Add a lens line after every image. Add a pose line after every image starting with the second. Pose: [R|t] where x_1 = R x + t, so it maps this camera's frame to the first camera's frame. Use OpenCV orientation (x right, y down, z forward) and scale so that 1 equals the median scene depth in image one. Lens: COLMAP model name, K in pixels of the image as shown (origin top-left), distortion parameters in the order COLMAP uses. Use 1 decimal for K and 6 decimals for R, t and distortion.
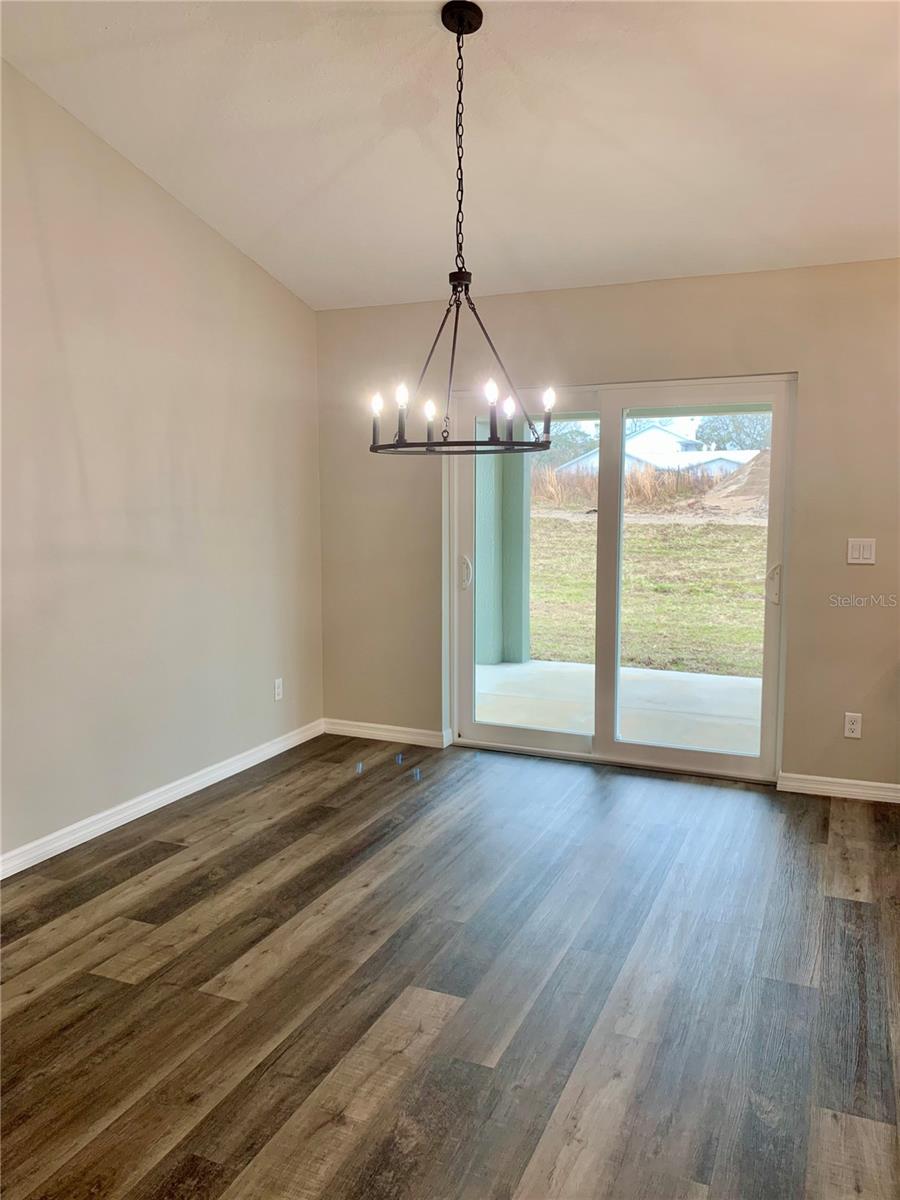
lens RADIAL K [[921.5, 0, 448.3], [0, 921.5, 601.1], [0, 0, 1]] dist [0.029298, -0.038506]
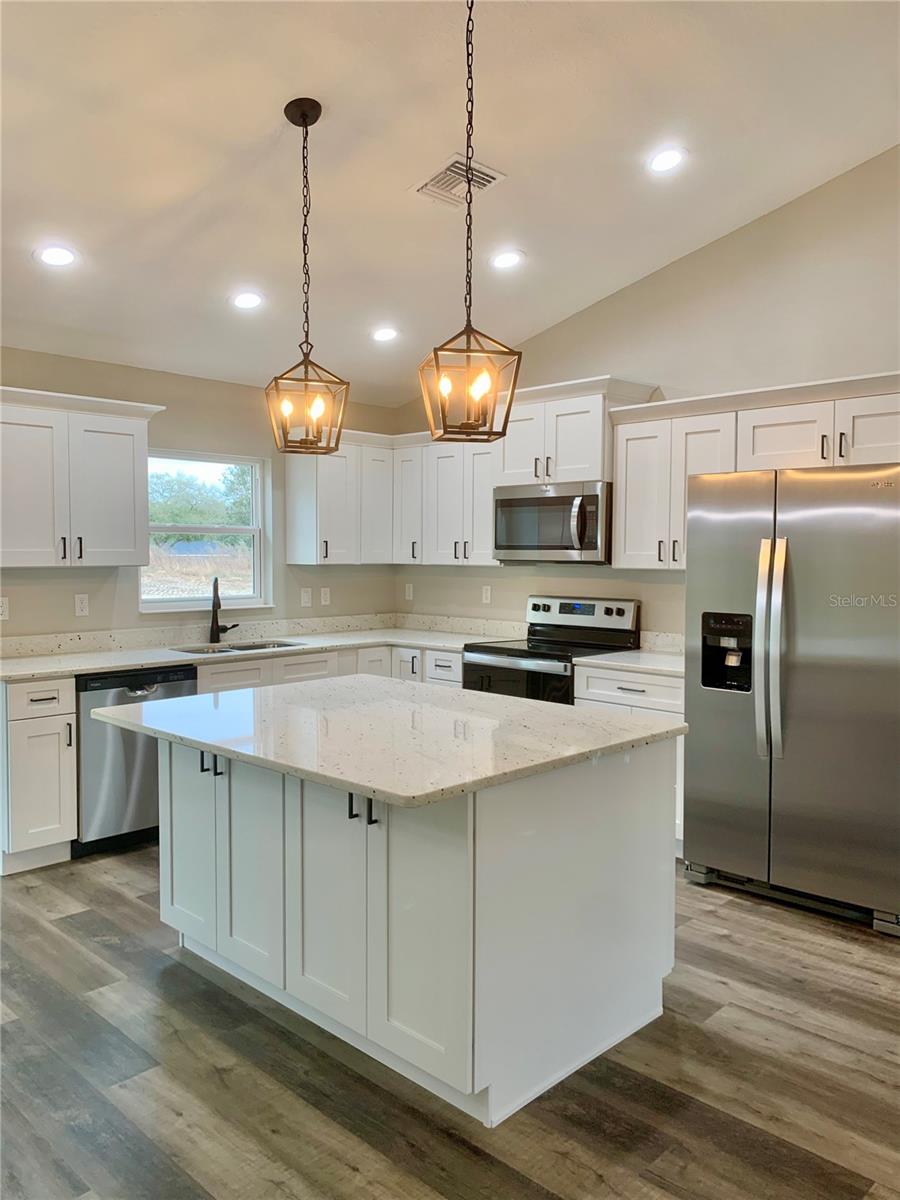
lens RADIAL K [[921.5, 0, 452.4], [0, 921.5, 602.0], [0, 0, 1]] dist [0.029298, -0.038506]
pose [[0.357216, -0.052940, 0.932520, -0.359642], [0.110821, 0.993742, 0.013964, -0.015801], [-0.927424, 0.098355, 0.360847, 0.099004]]
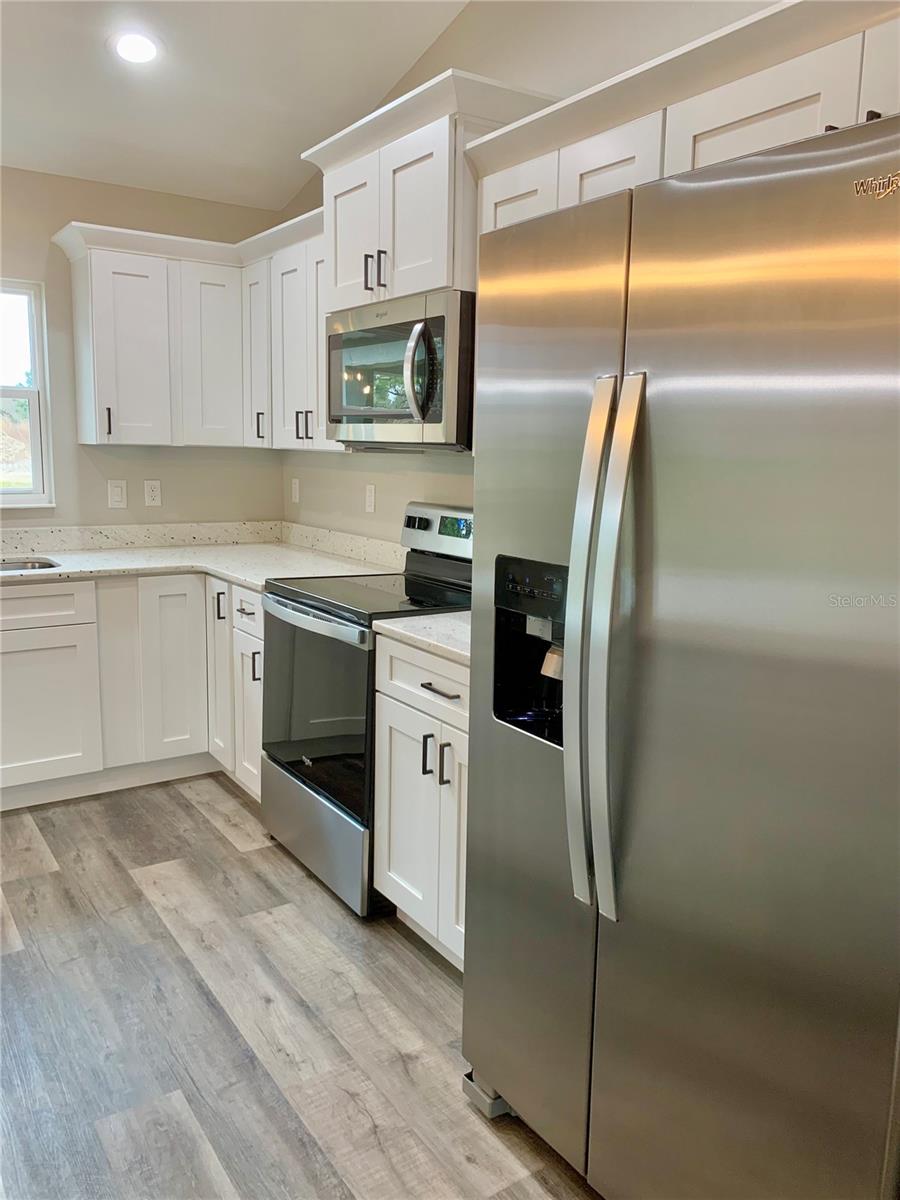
lens RADIAL K [[921.5, 0, 445.0], [0, 921.5, 609.0], [0, 0, 1]] dist [0.029298, -0.038506]
pose [[0.540213, -0.137166, 0.830274, 0.508894], [0.081106, 0.990520, 0.110869, 0.023728], [-0.837611, 0.007448, 0.546217, -0.046325]]
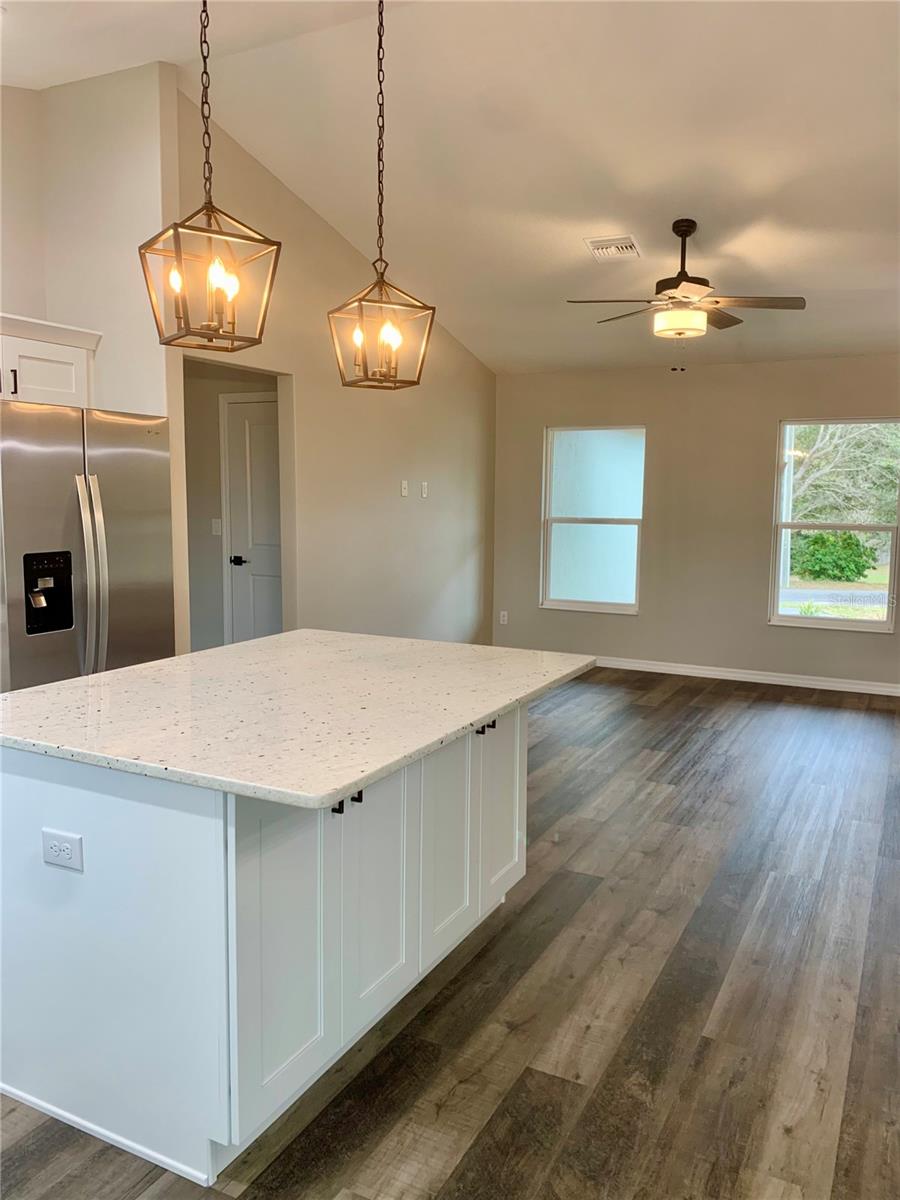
lens RADIAL K [[921.5, 0, 442.6], [0, 921.5, 593.5], [0, 0, 1]] dist [0.029298, -0.038506]
pose [[-0.997222, -0.023065, 0.070828, 0.375996], [-0.005672, 0.971605, 0.236542, -0.187351], [-0.074273, 0.235483, -0.969036, 1.421891]]
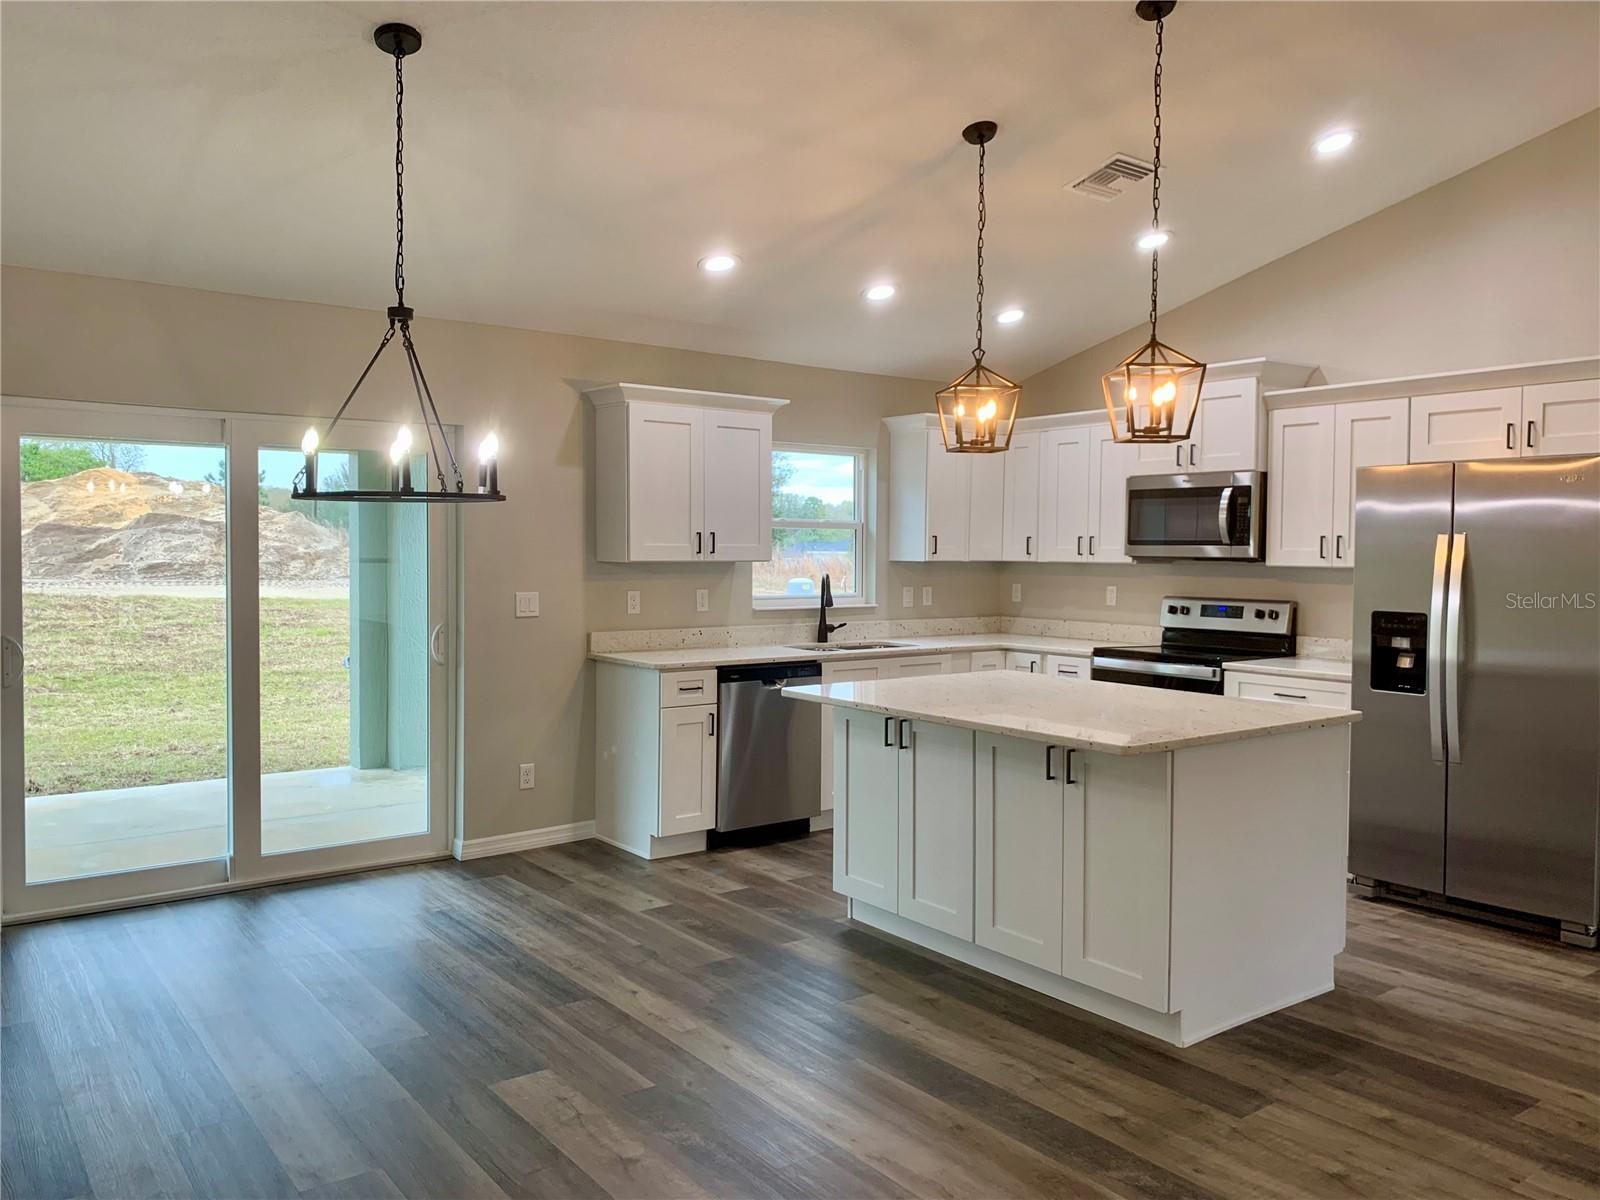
lens RADIAL K [[1228.6, 0, 799.5], [0, 1228.6, 600.8], [0, 0, 1]] dist [0.029298, -0.038506]
pose [[0.496904, -0.036350, 0.867044, -0.856216], [0.100006, 0.994864, -0.015605, -0.008758], [-0.862024, 0.094463, 0.497987, 0.078379]]
